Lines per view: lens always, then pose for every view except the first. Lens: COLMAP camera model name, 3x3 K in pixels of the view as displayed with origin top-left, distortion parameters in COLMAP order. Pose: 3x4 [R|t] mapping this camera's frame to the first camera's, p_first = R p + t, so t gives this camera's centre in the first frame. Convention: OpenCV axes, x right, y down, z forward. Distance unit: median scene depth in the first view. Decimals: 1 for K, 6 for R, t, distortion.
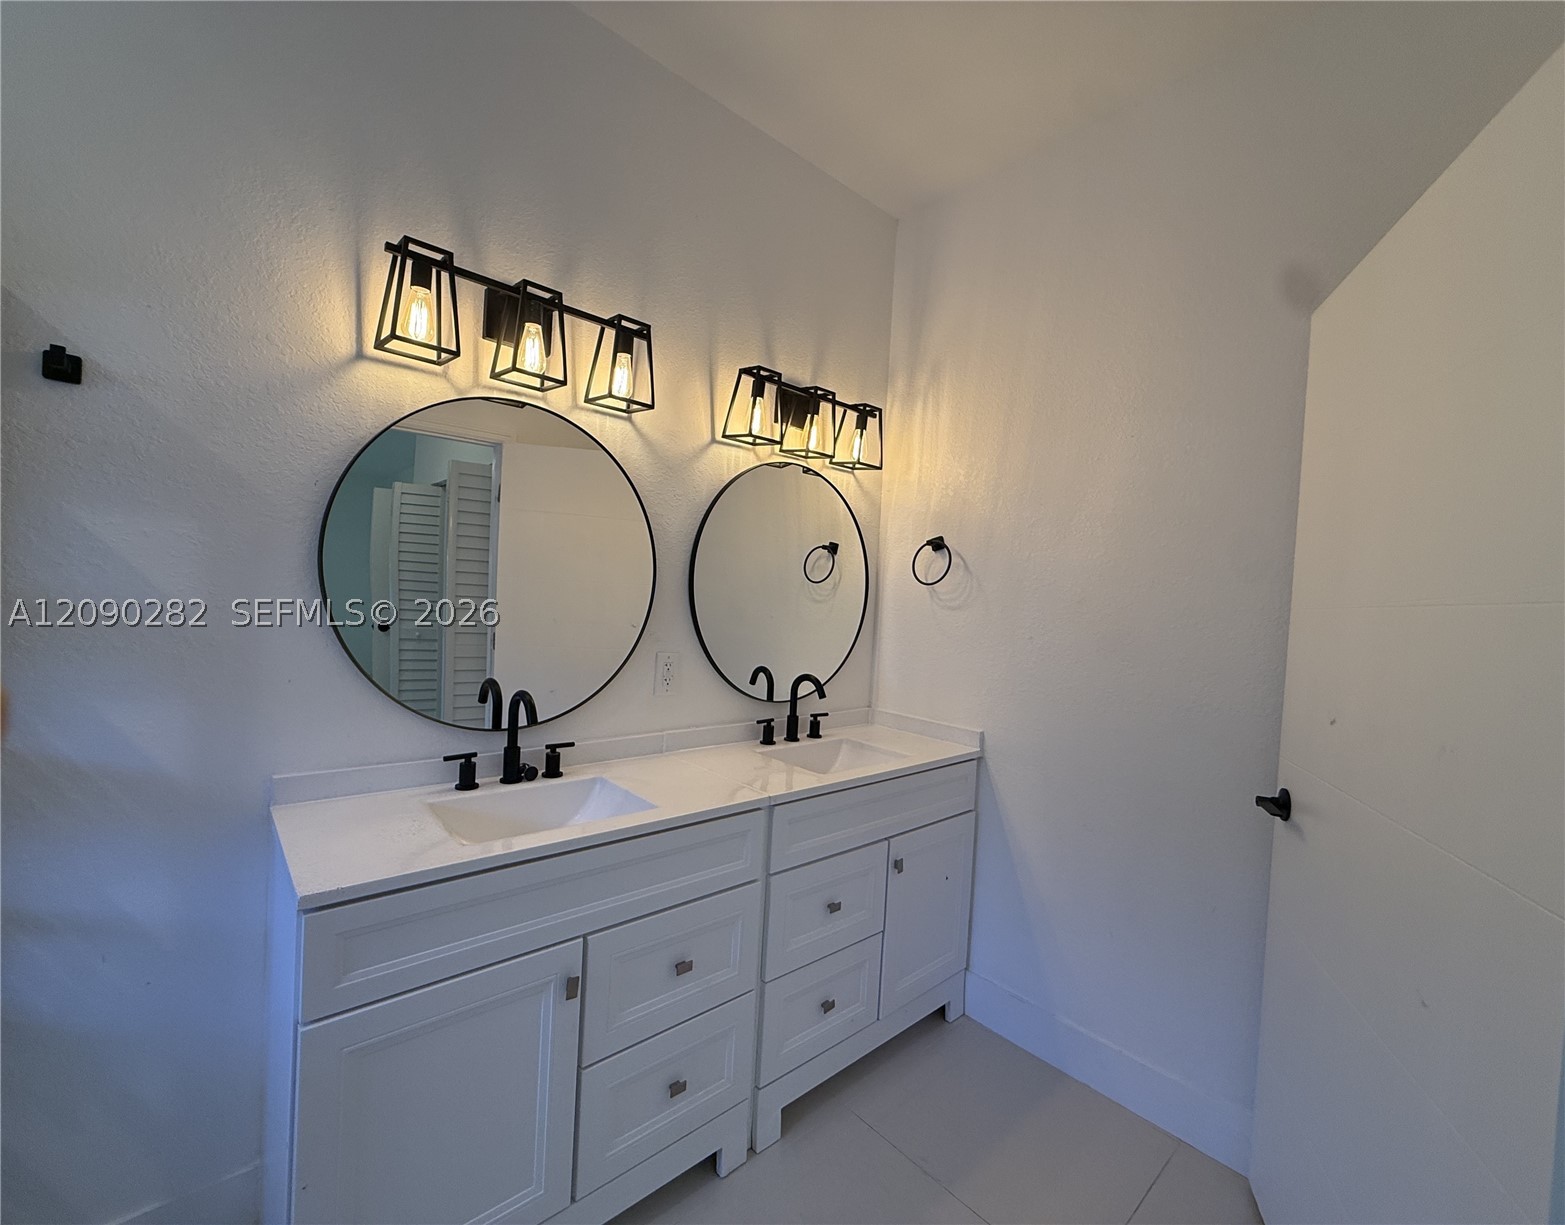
lens RADIAL K [[635.0, 0, 782.5], [0, 635.0, 612.5], [0, 0, 1]] dist [0.011460, -0.000035]
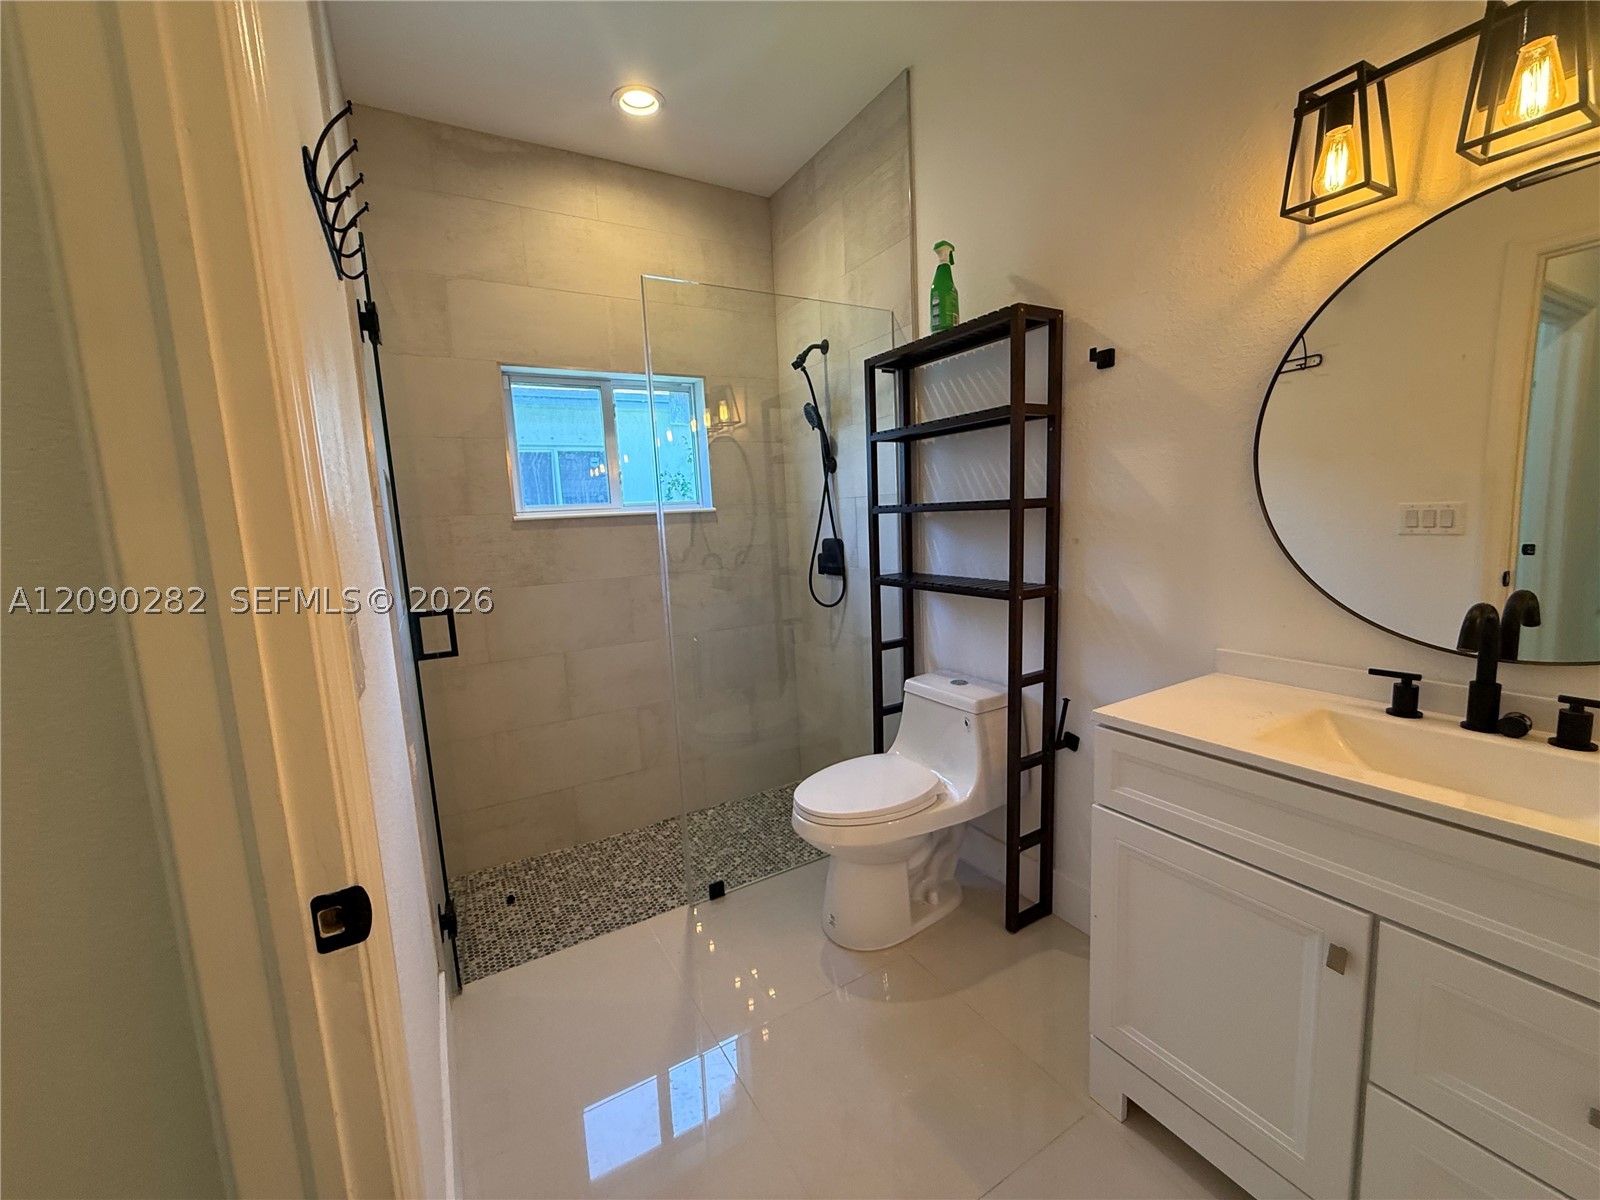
lens RADIAL K [[640.4, 0, 795.5], [0, 640.4, 599.9], [0, 0, 1]] dist [-0.000163, 0.000036]
pose [[-0.167474, 0.108769, -0.979858, 0.449438], [0.038998, 0.993848, 0.103657, 0.010857], [0.985105, -0.020852, -0.170686, 0.376129]]
